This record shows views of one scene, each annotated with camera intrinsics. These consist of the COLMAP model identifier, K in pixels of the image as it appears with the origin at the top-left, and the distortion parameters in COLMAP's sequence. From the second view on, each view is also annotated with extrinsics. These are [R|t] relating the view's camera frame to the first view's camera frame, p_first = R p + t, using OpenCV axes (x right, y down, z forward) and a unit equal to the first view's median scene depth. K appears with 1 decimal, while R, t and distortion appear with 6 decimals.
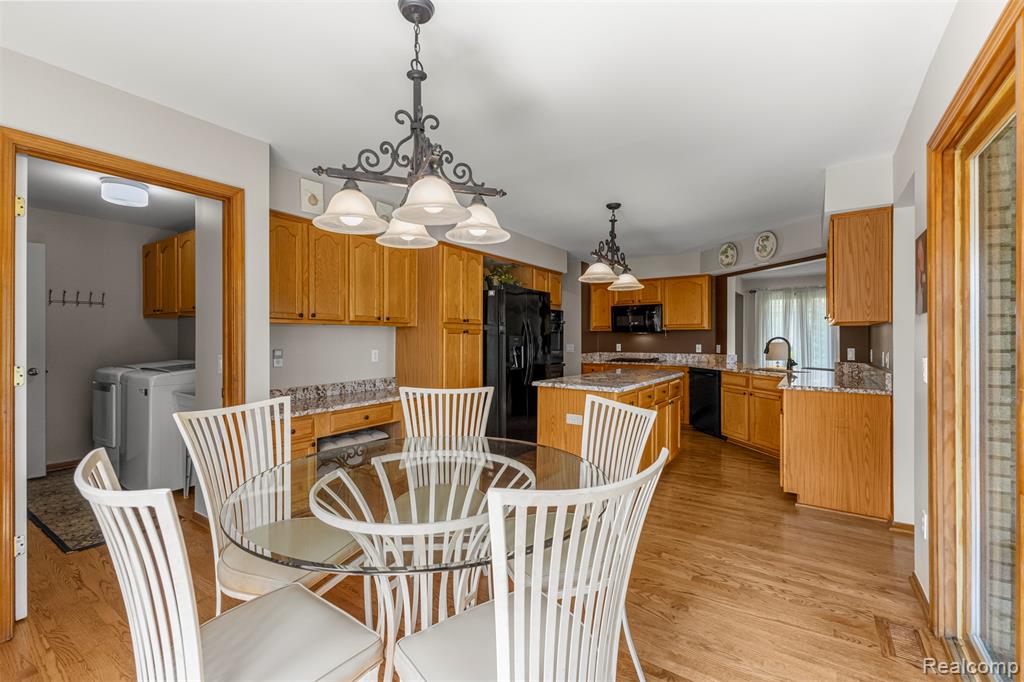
lens RADIAL K [[446.9, 0, 512.0], [0, 446.9, 341.0], [0, 0, 1]] dist [0.003081, -0.000299]
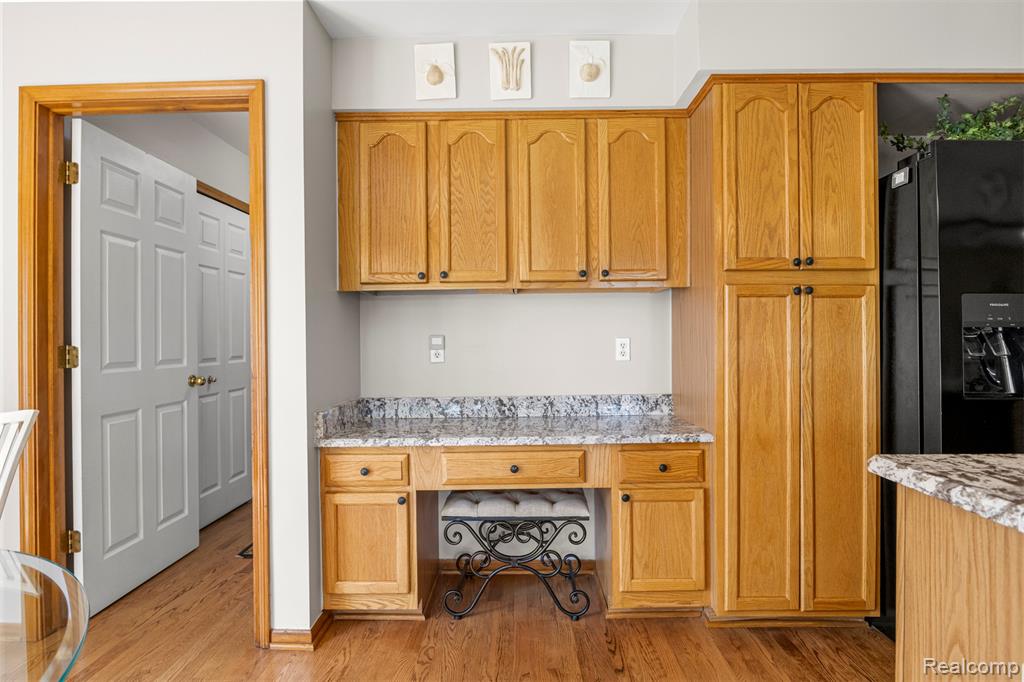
lens RADIAL K [[540.6, 0, 512.0], [0, 540.6, 341.0], [0, 0, 1]] dist [-0.019657, -0.000074]
pose [[0.542739, -0.001482, -0.839900, 0.159125], [0.001716, 0.999998, -0.000656, 0.024026], [0.839900, -0.001085, 0.542740, 0.580246]]
